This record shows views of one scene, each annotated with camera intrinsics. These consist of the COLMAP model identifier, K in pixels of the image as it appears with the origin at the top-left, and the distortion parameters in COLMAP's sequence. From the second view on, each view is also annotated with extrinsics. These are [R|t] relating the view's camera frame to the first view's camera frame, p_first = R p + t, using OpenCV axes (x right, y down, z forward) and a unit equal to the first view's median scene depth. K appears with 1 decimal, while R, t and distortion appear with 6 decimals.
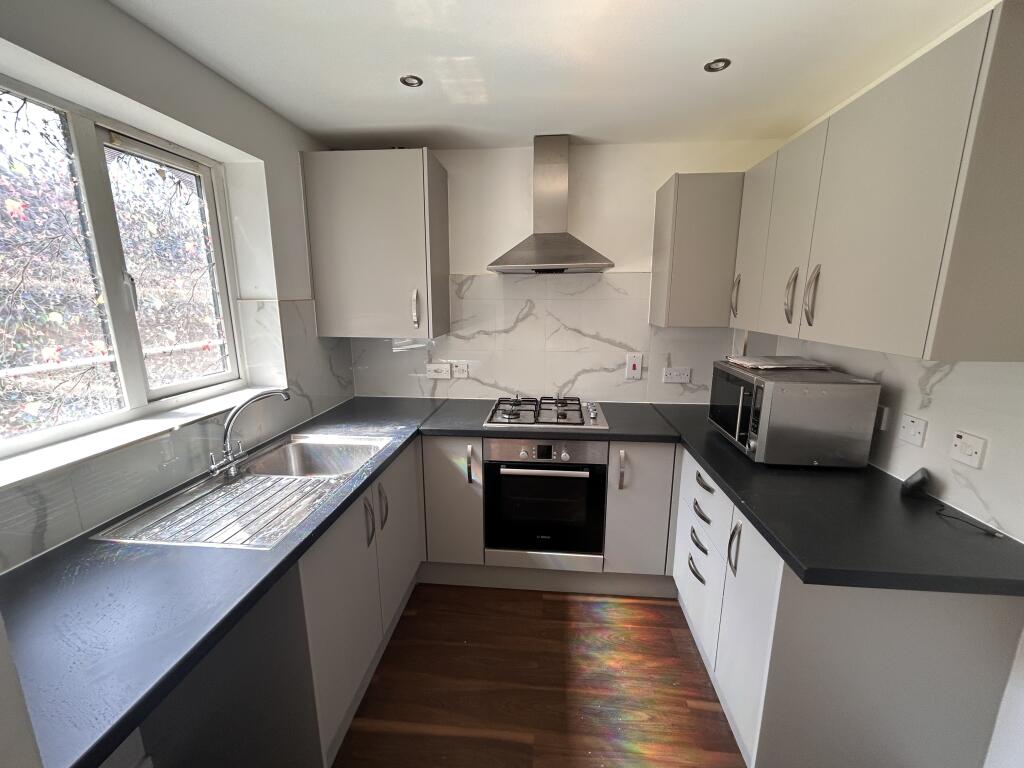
lens RADIAL K [[413.3, 0, 508.3], [0, 413.3, 386.2], [0, 0, 1]] dist [-0.000114, 0.000028]
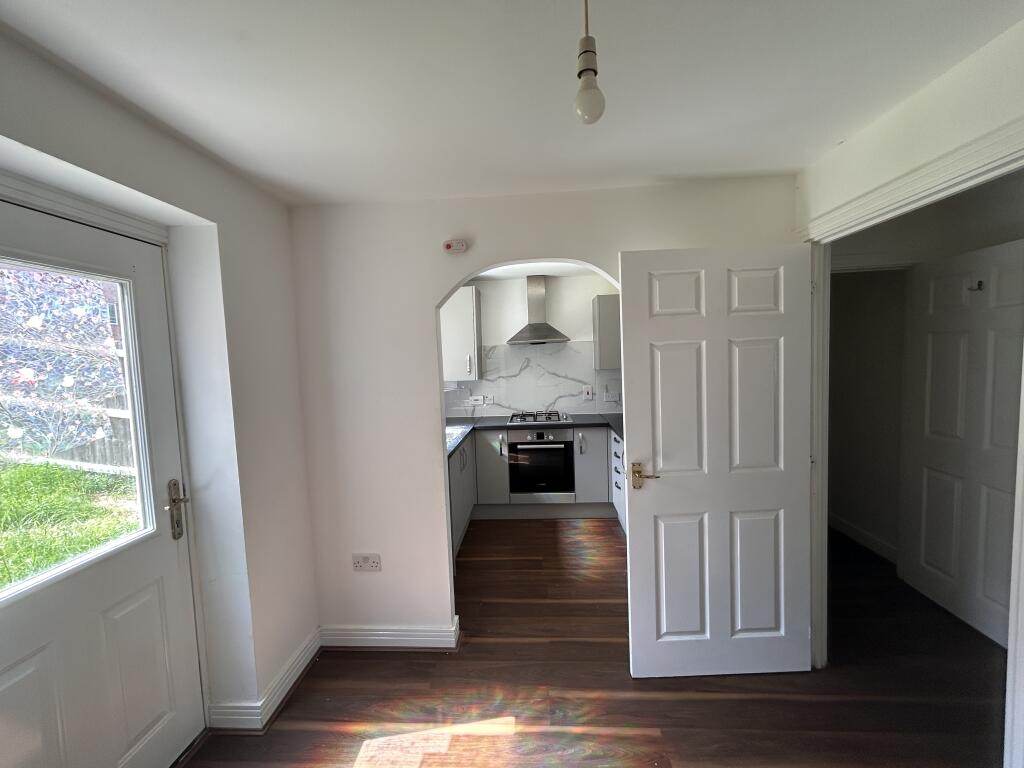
lens RADIAL K [[413.3, 0, 508.3], [0, 413.3, 386.2], [0, 0, 1]] dist [-0.000114, 0.000028]
pose [[0.998877, -0.035942, 0.030865, -0.106656], [0.039803, 0.990011, -0.135258, 0.176127], [-0.025695, 0.136334, 0.990330, -0.883693]]
